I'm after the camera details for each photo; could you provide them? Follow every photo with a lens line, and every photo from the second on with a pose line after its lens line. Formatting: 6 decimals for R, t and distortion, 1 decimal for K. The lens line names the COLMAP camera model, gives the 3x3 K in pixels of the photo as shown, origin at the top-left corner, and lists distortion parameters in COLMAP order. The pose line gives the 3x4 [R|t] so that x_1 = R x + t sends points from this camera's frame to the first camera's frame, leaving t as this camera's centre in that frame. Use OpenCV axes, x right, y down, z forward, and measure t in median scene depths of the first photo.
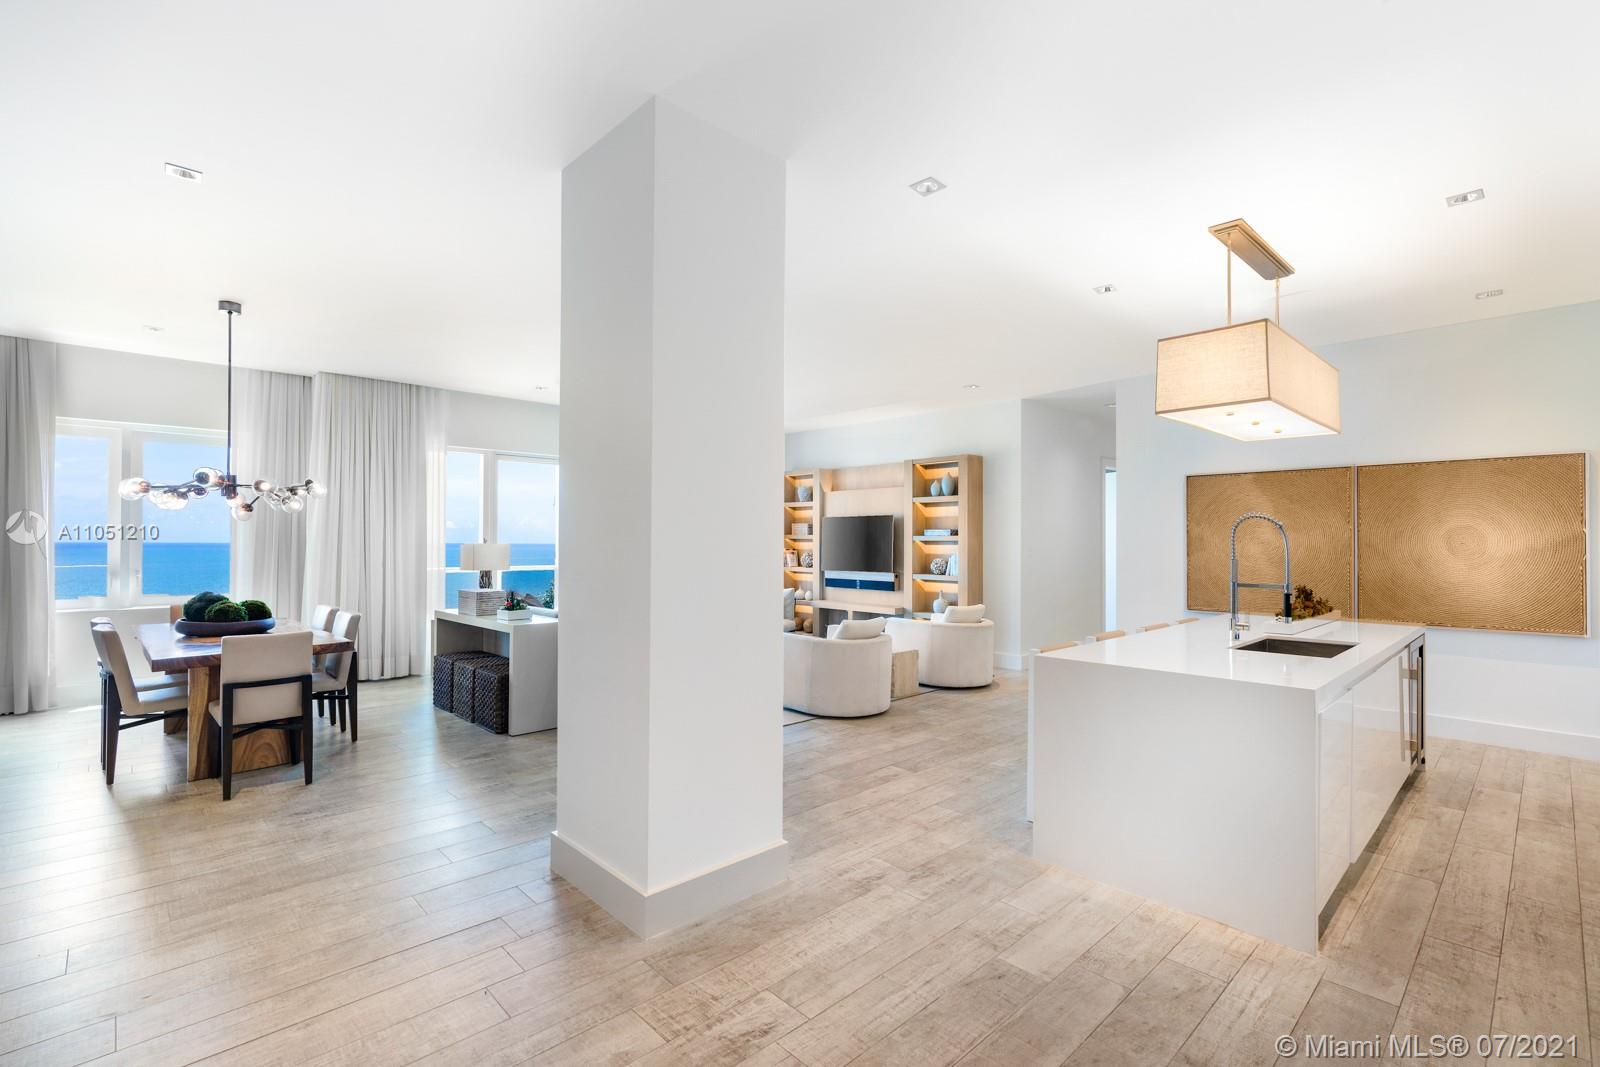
lens RADIAL K [[731.8, 0, 799.0], [0, 731.8, 535.4], [0, 0, 1]] dist [-0.002000, -0.000136]
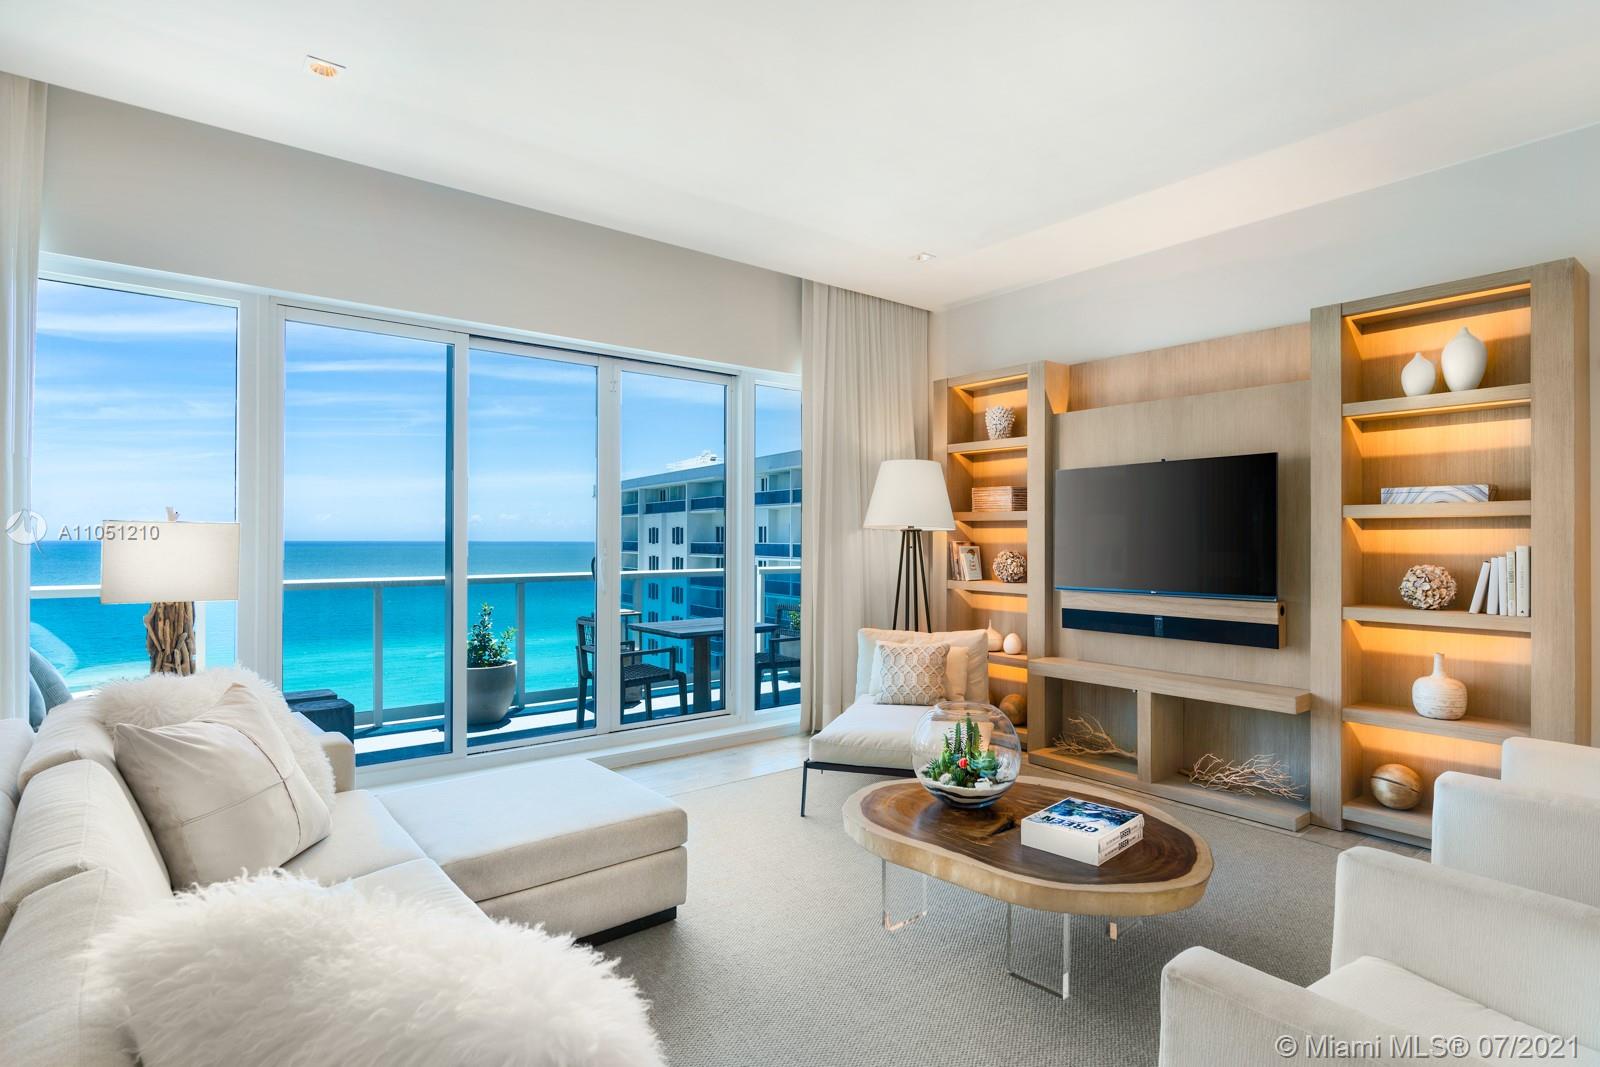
lens RADIAL K [[820.5, 0, 807.2], [0, 820.5, 531.9], [0, 0, 1]] dist [0.001077, -0.000032]
pose [[0.997630, -0.006373, -0.068507, -0.081946], [0.006585, 0.999974, 0.002877, 0.009754], [0.068487, -0.003321, 0.997647, 0.488016]]
